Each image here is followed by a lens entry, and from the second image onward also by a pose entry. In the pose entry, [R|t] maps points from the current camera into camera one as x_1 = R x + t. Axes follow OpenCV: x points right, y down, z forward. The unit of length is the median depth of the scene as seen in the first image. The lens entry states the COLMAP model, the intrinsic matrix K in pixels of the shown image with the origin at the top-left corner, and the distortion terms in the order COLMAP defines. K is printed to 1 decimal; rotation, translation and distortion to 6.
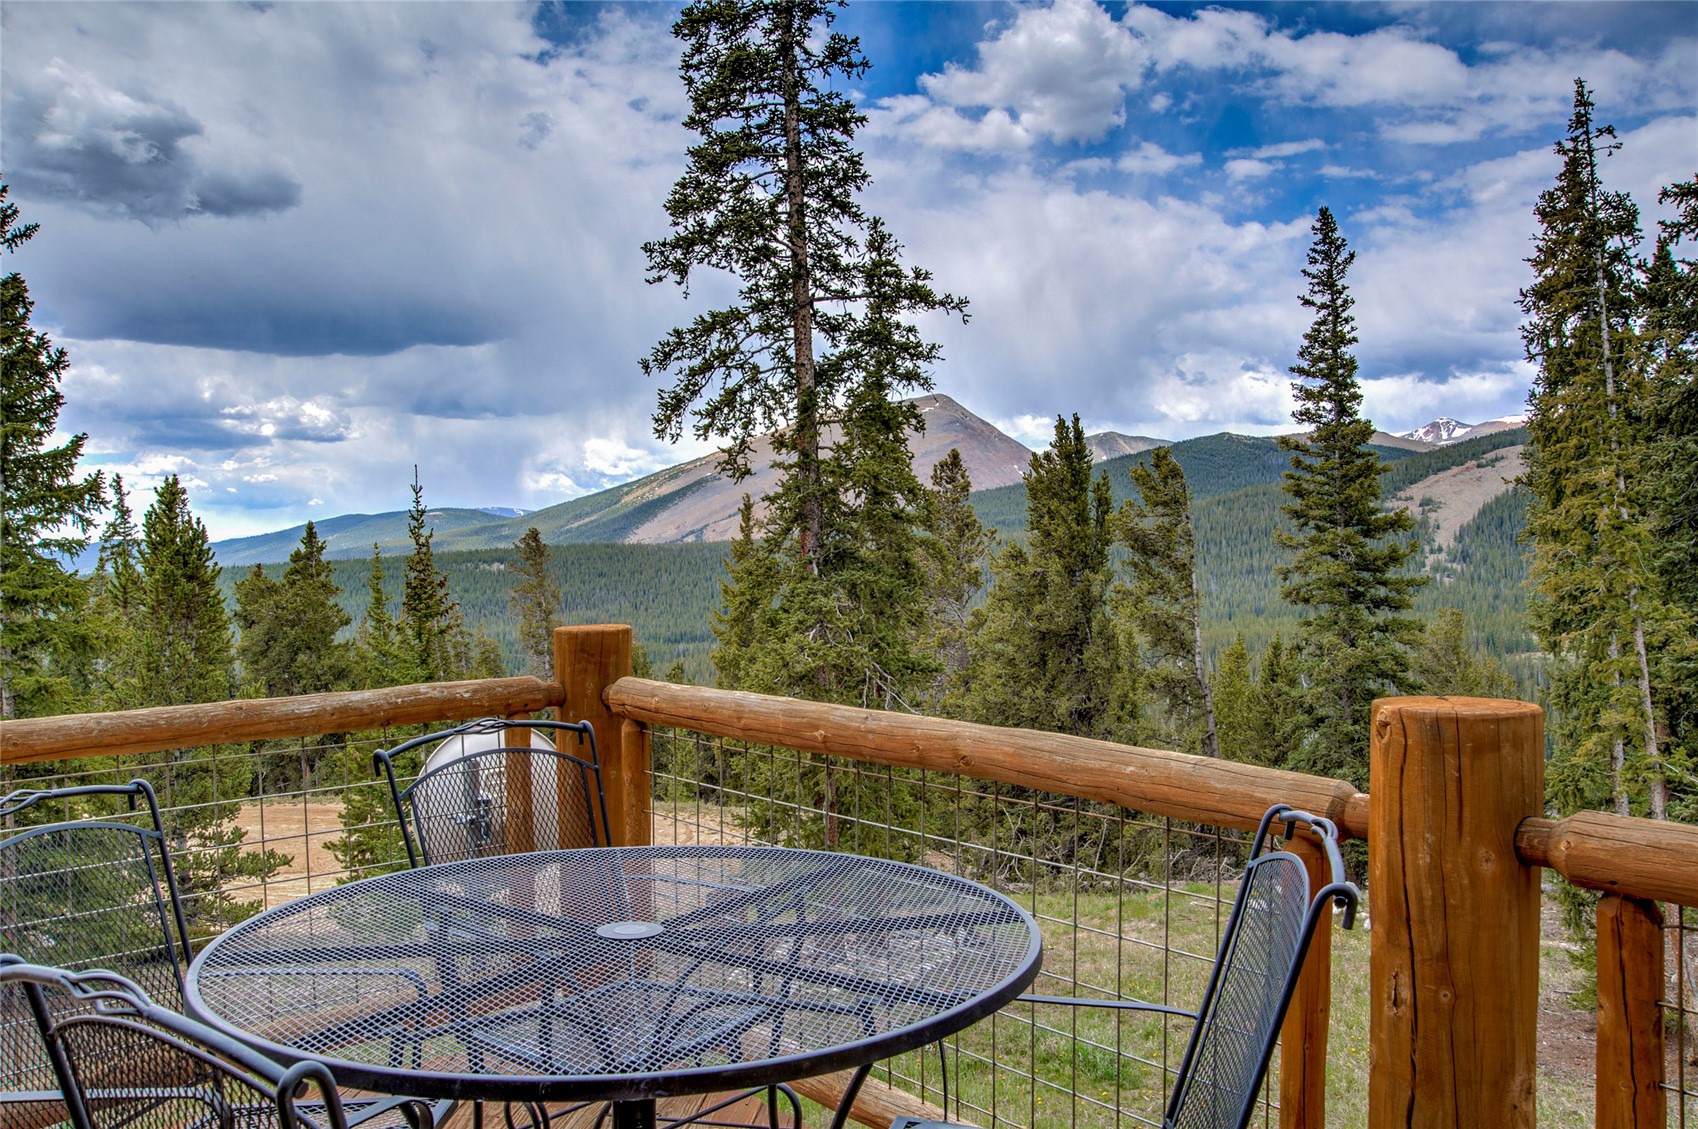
lens RADIAL K [[1442.5, 0, 849.0], [0, 1442.5, 564.5], [0, 0, 1]] dist [-0.080835, 0.000588]
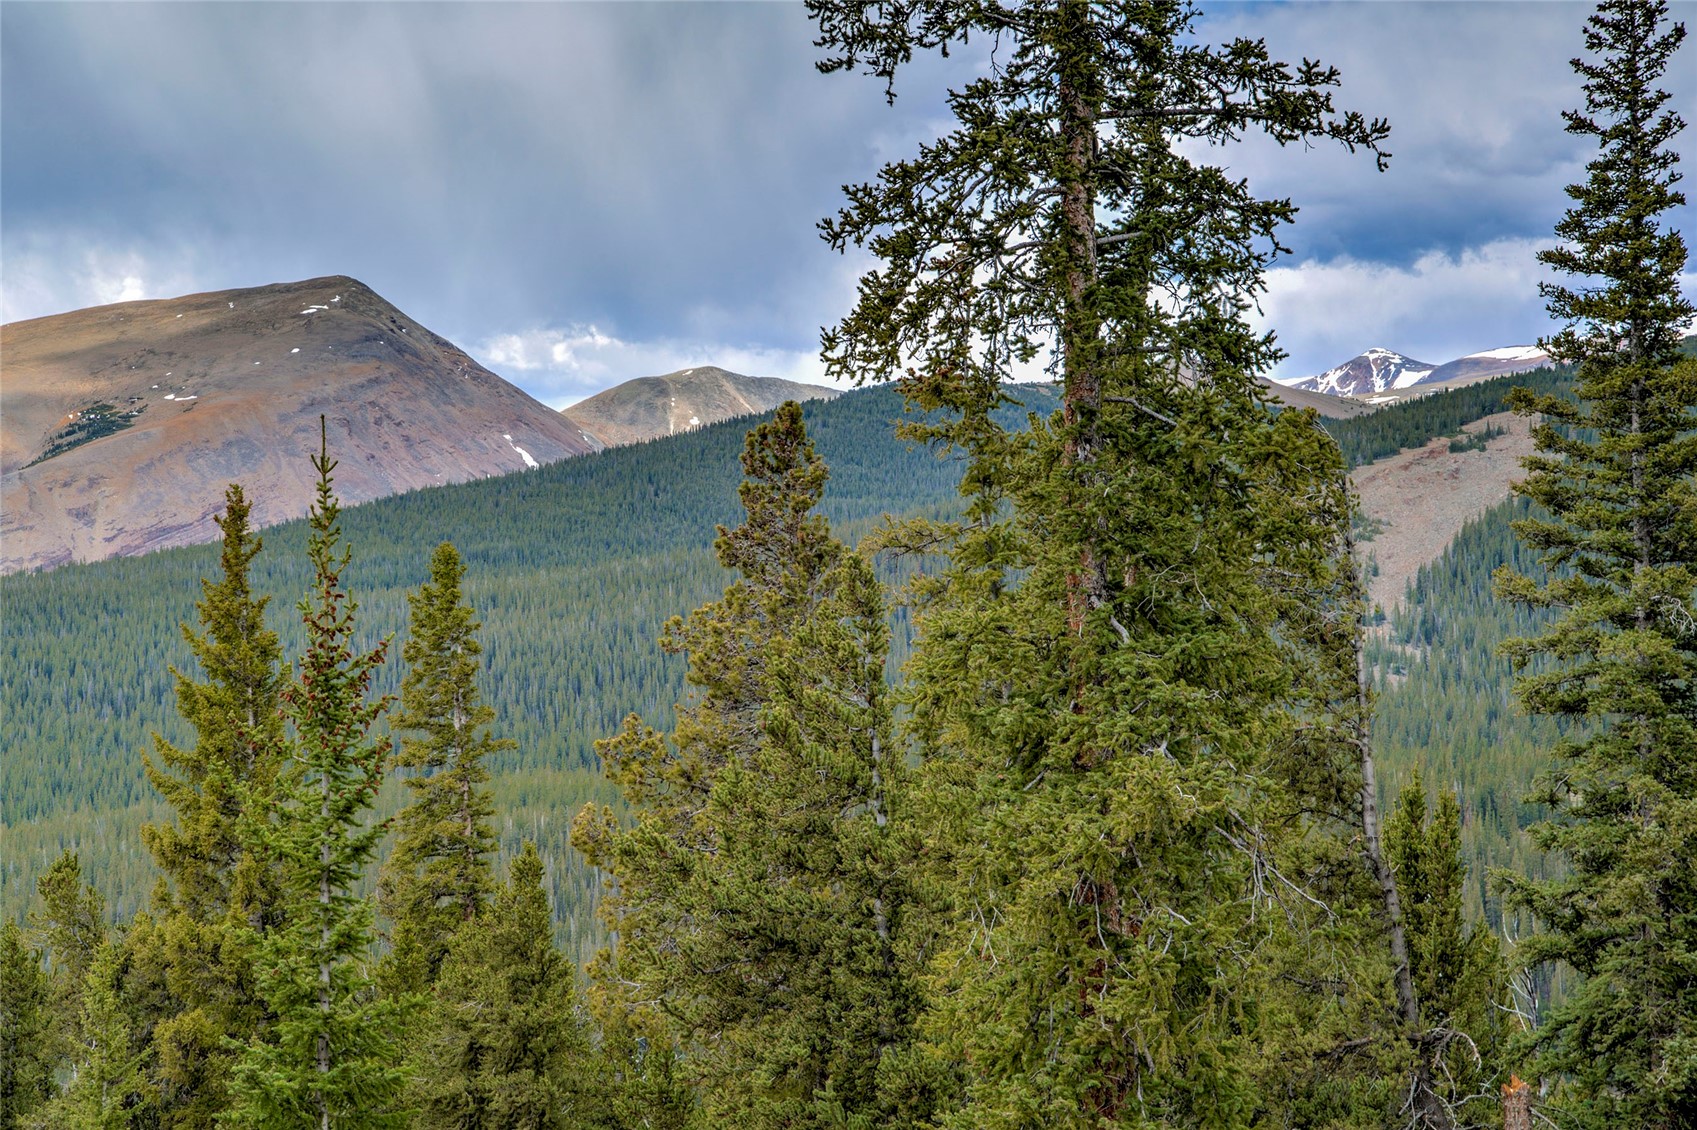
lens RADIAL K [[3074.6, 0, 848.5], [0, 3074.6, 565.0], [0, 0, 1]] dist [0.136438, 1.603987]
pose [[0.975331, 0.007458, 0.220621, -0.182707], [-0.001673, 0.999650, -0.026399, 0.004414], [-0.220740, 0.025379, 0.975002, -0.034853]]
